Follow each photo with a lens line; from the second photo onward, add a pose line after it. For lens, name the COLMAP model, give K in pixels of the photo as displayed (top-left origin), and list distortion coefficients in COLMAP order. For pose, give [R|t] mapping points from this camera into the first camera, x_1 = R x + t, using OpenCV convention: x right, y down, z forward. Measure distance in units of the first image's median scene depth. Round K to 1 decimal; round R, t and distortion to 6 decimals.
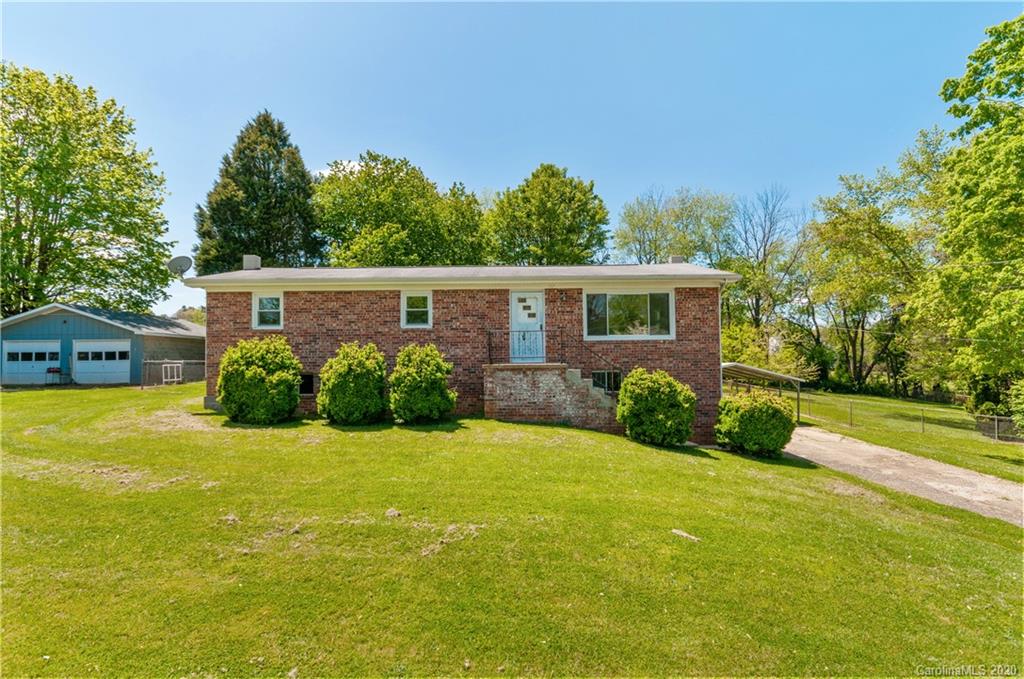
lens RADIAL K [[524.2, 0, 510.3], [0, 524.2, 341.5], [0, 0, 1]] dist [0.002431, 0.000531]
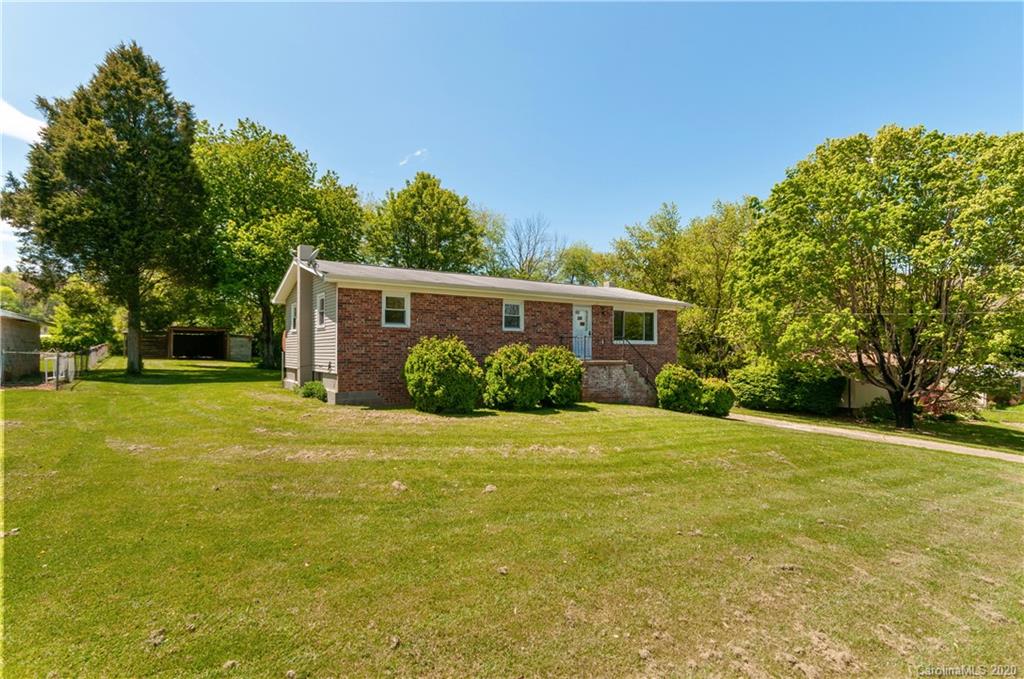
lens RADIAL K [[524.2, 0, 511.9], [0, 524.2, 342.6], [0, 0, 1]] dist [0.002431, 0.000531]
pose [[0.832698, 0.021459, 0.553312, -0.853037], [-0.030996, 0.999488, 0.007885, -0.007941], [-0.552859, -0.023716, 0.832937, -0.011122]]
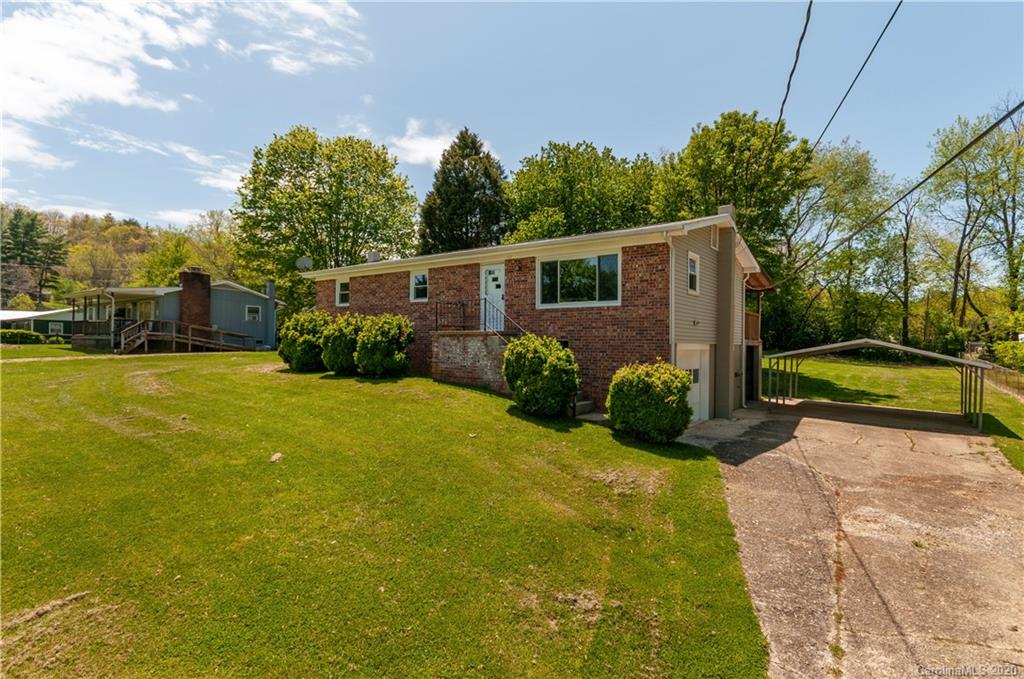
lens RADIAL K [[524.2, 0, 509.1], [0, 524.2, 341.6], [0, 0, 1]] dist [0.002431, 0.000531]
pose [[0.799843, 0.014451, -0.600035, 0.701027], [0.005553, 0.999489, 0.031473, 0.028710], [0.600183, -0.028506, 0.799355, 0.167833]]
